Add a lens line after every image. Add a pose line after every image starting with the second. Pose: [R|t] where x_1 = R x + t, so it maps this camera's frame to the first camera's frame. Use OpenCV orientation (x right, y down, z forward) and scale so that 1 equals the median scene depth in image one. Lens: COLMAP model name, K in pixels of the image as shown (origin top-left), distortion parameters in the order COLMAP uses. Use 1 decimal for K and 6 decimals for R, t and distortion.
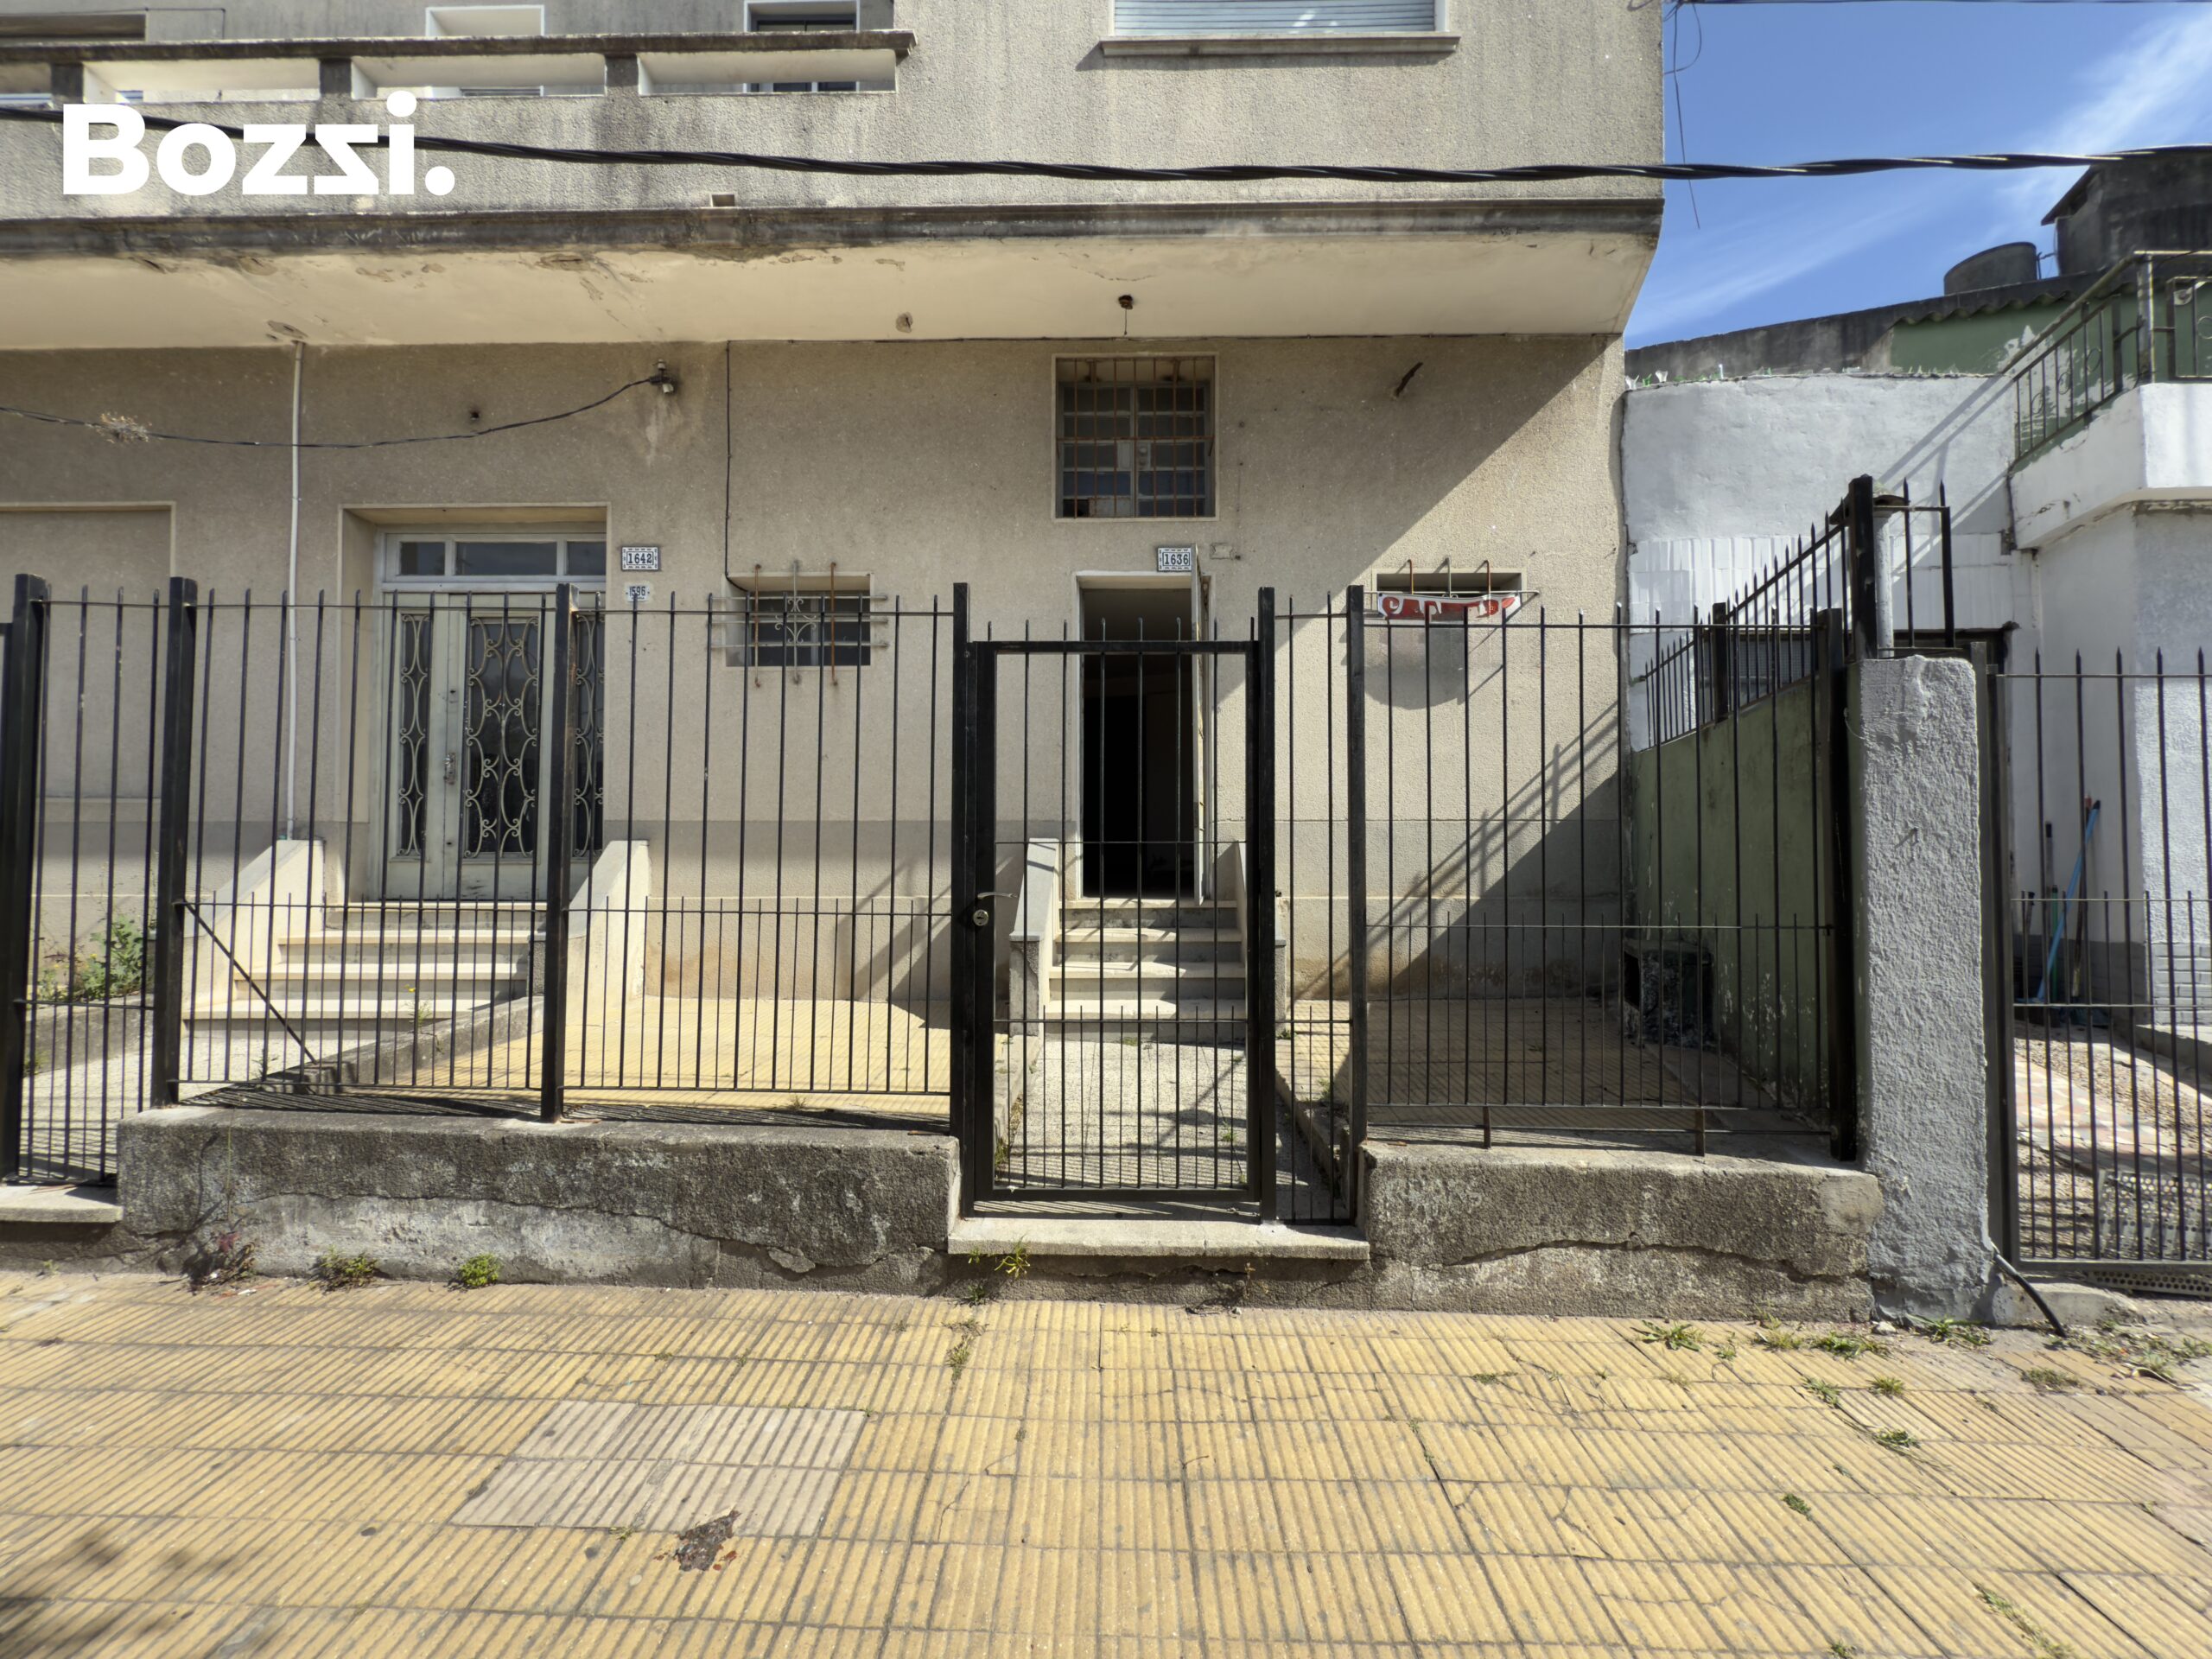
lens RADIAL K [[876.7, 0, 1106.0], [0, 876.7, 829.5], [0, 0, 1]] dist [-0.000722, 0.000119]
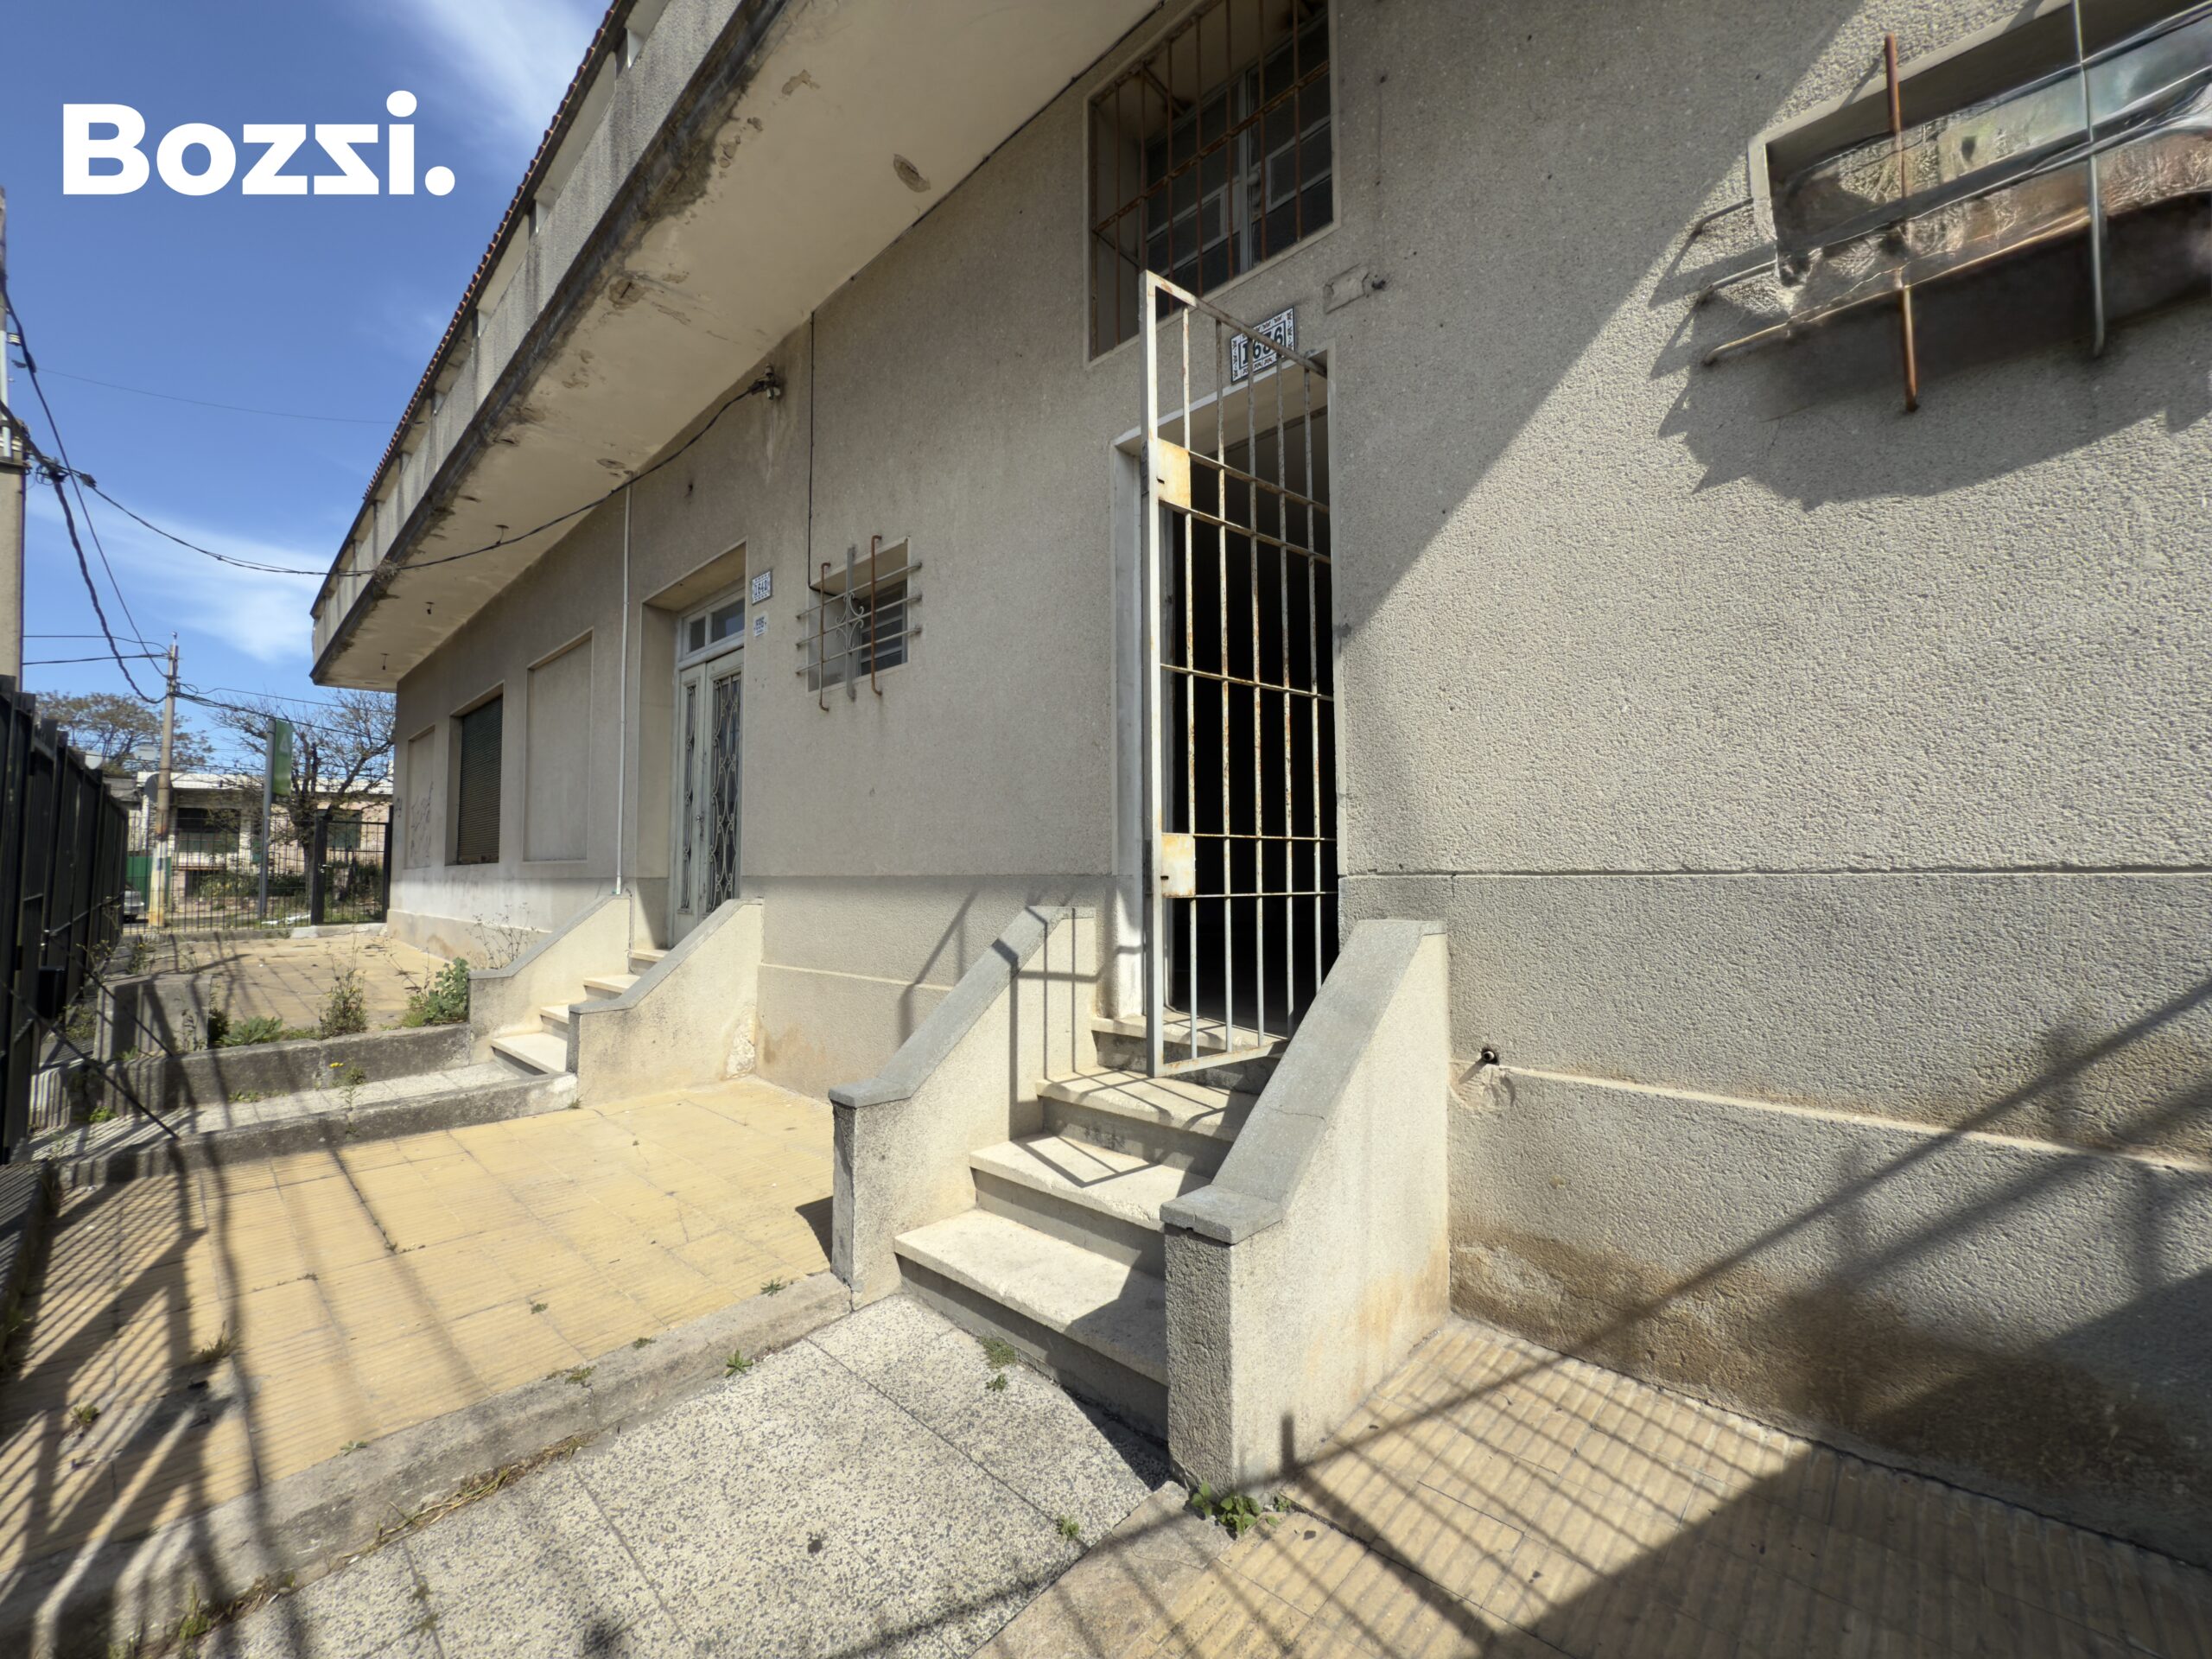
lens RADIAL K [[876.7, 0, 1106.0], [0, 876.7, 829.5], [0, 0, 1]] dist [-0.000722, 0.000119]
pose [[0.736271, -0.038567, -0.675586, 0.339588], [0.016347, 0.999097, -0.039220, -0.017196], [0.676489, 0.017832, 0.736237, 0.581076]]
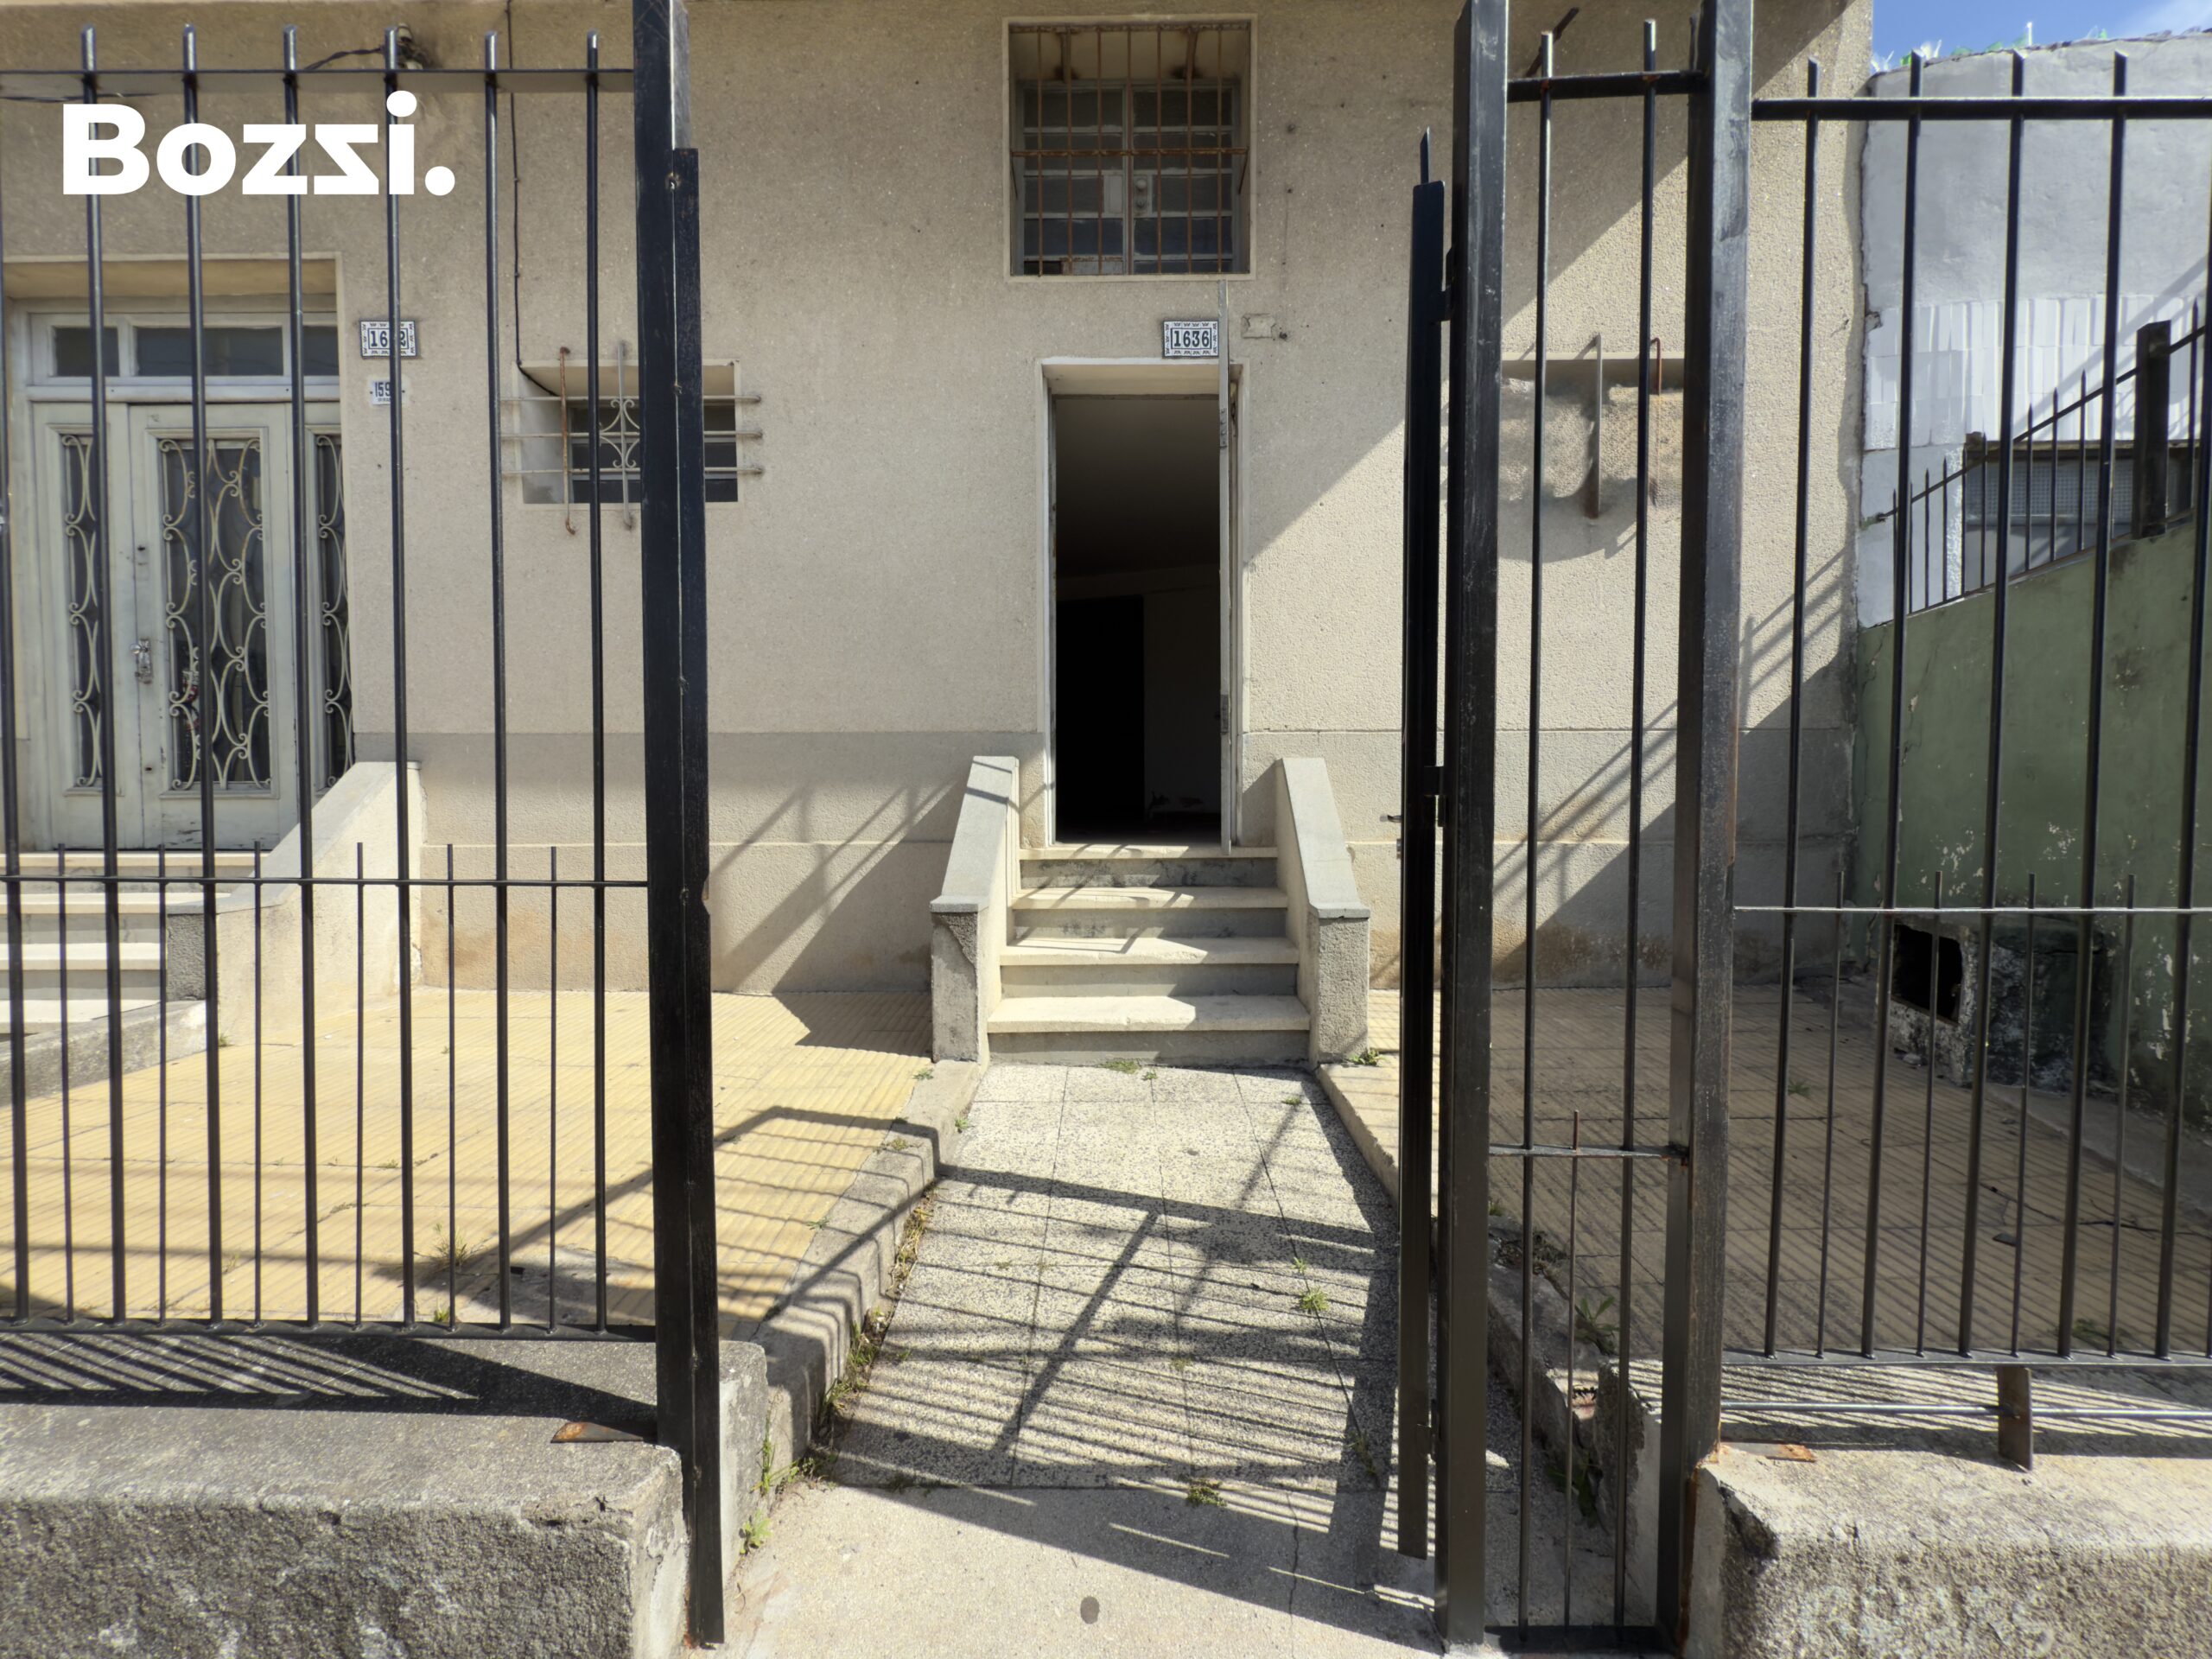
lens RADIAL K [[876.7, 0, 1106.0], [0, 876.7, 829.5], [0, 0, 1]] dist [-0.000722, 0.000119]
pose [[0.999982, -0.002631, 0.005434, 0.010517], [0.002304, 0.998235, 0.059342, 0.025677], [-0.005580, -0.059329, 0.998223, 0.310770]]
